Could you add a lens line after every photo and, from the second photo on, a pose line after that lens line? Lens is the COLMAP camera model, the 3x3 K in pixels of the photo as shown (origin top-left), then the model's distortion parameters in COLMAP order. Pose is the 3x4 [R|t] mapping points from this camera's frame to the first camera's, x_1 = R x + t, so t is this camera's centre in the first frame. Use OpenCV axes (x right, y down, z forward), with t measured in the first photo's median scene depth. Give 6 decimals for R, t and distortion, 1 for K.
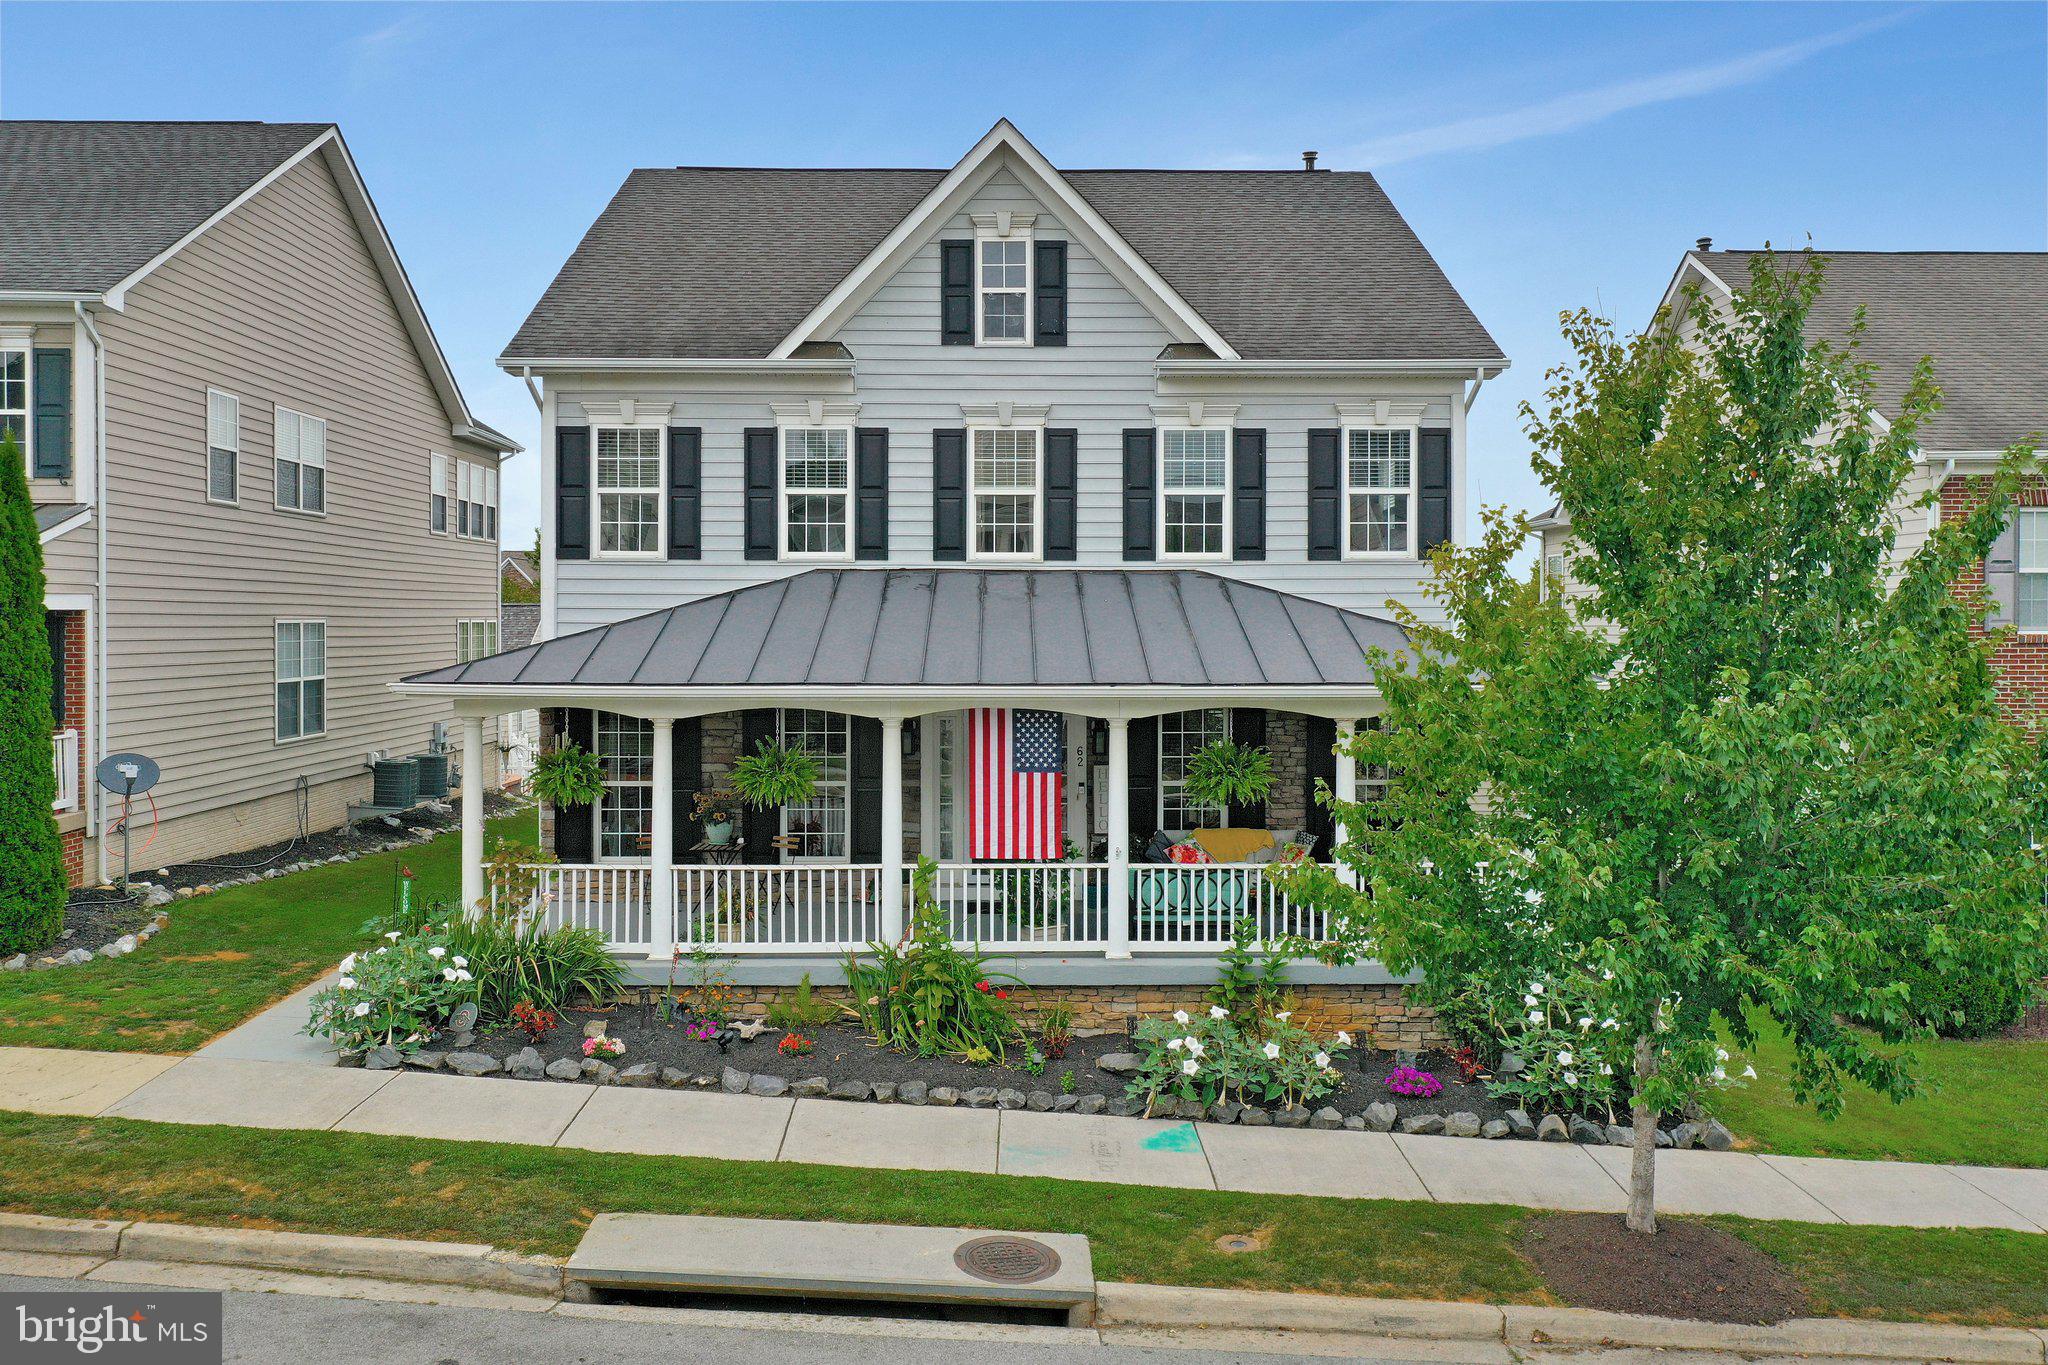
lens RADIAL K [[1594.9, 0, 1024.0], [0, 1594.9, 682.5], [0, 0, 1]] dist [-0.005966, -0.003524]
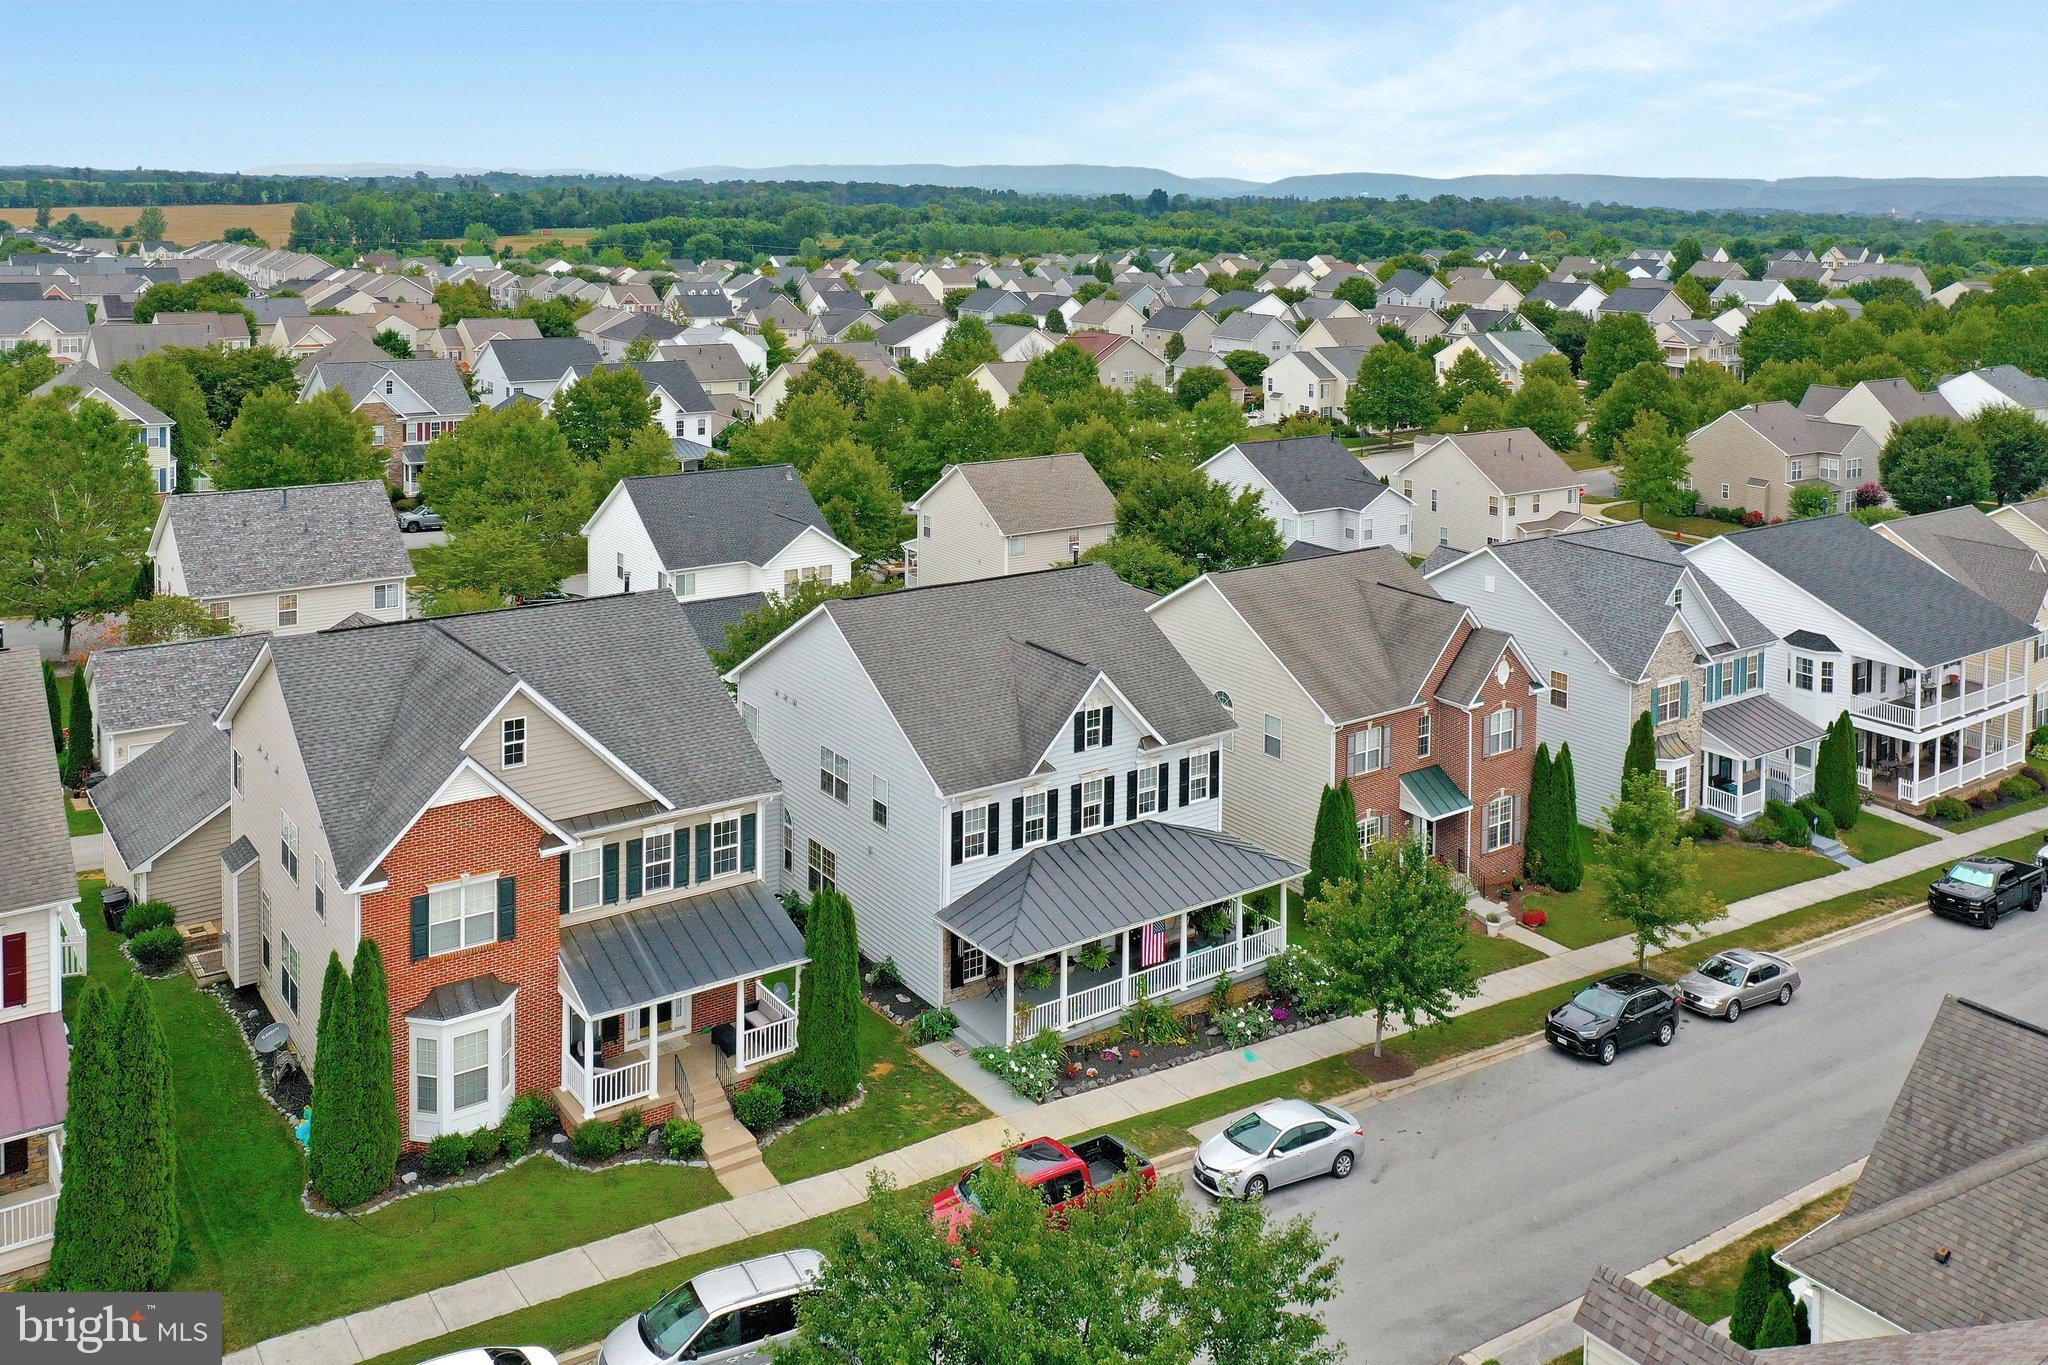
lens RADIAL K [[1656.1, 0, 966.8], [0, 1656.1, 264.2], [0, 0, 1]] dist [-0.002643, -0.006304]
pose [[0.830328, -0.007464, 0.557226, -1.692861], [0.008970, 0.999960, 0.000028, -1.008185], [-0.557204, 0.004975, 0.830361, -1.145220]]
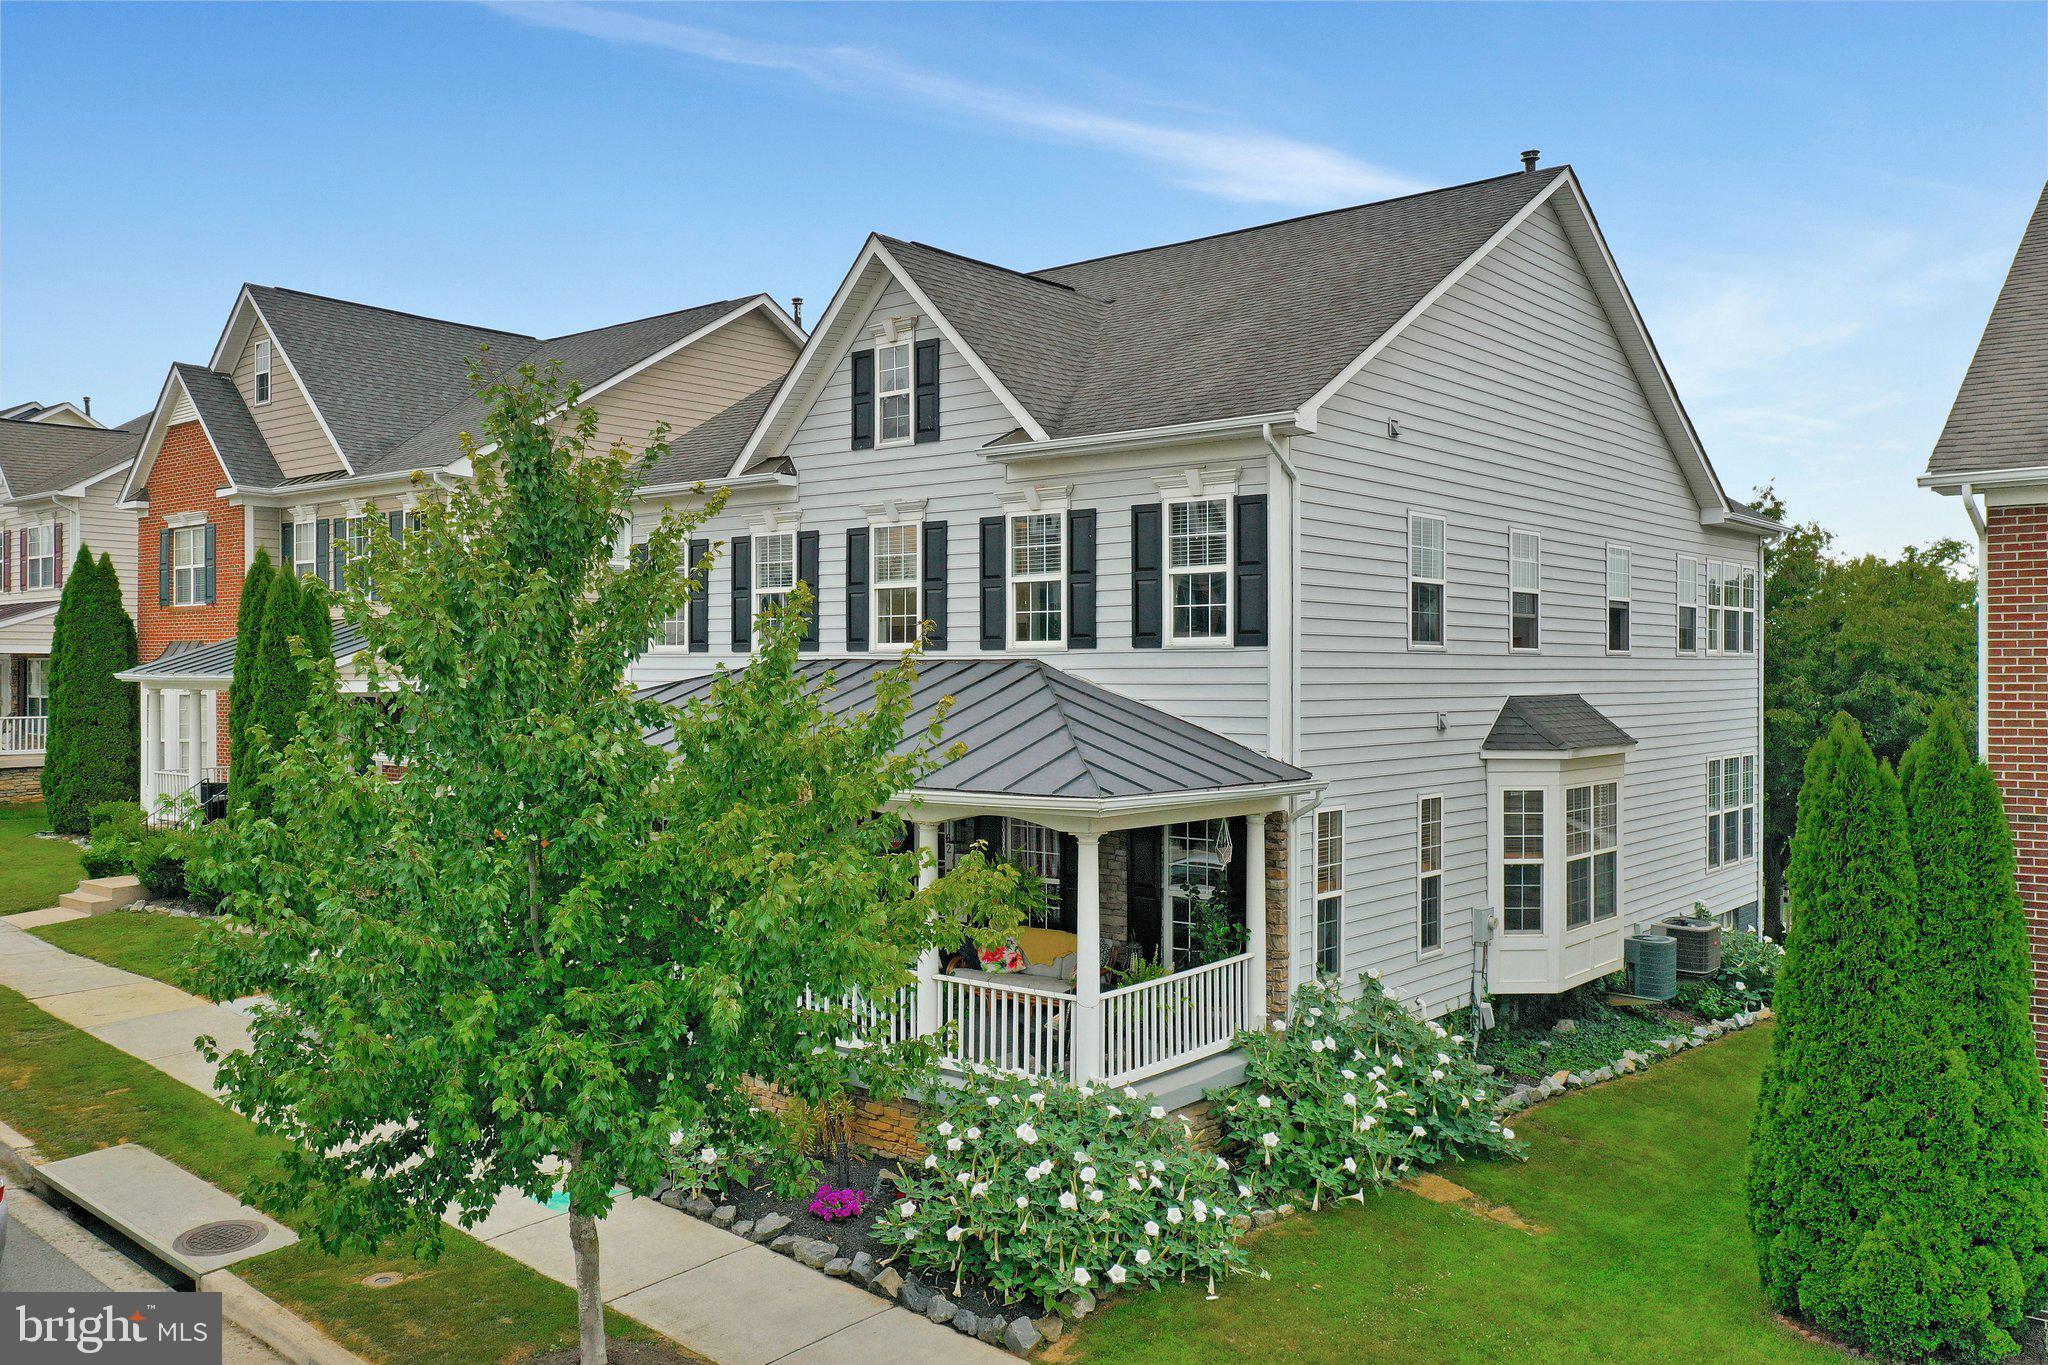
lens RADIAL K [[1636.4, 0, 1024.0], [0, 1636.4, 682.5], [0, 0, 1]] dist [-0.004405, 0.001416]
pose [[0.760884, 0.005635, -0.648864, 0.749371], [-0.024810, 0.999484, -0.020413, -0.036040], [0.648414, 0.031630, 0.760631, 0.242666]]
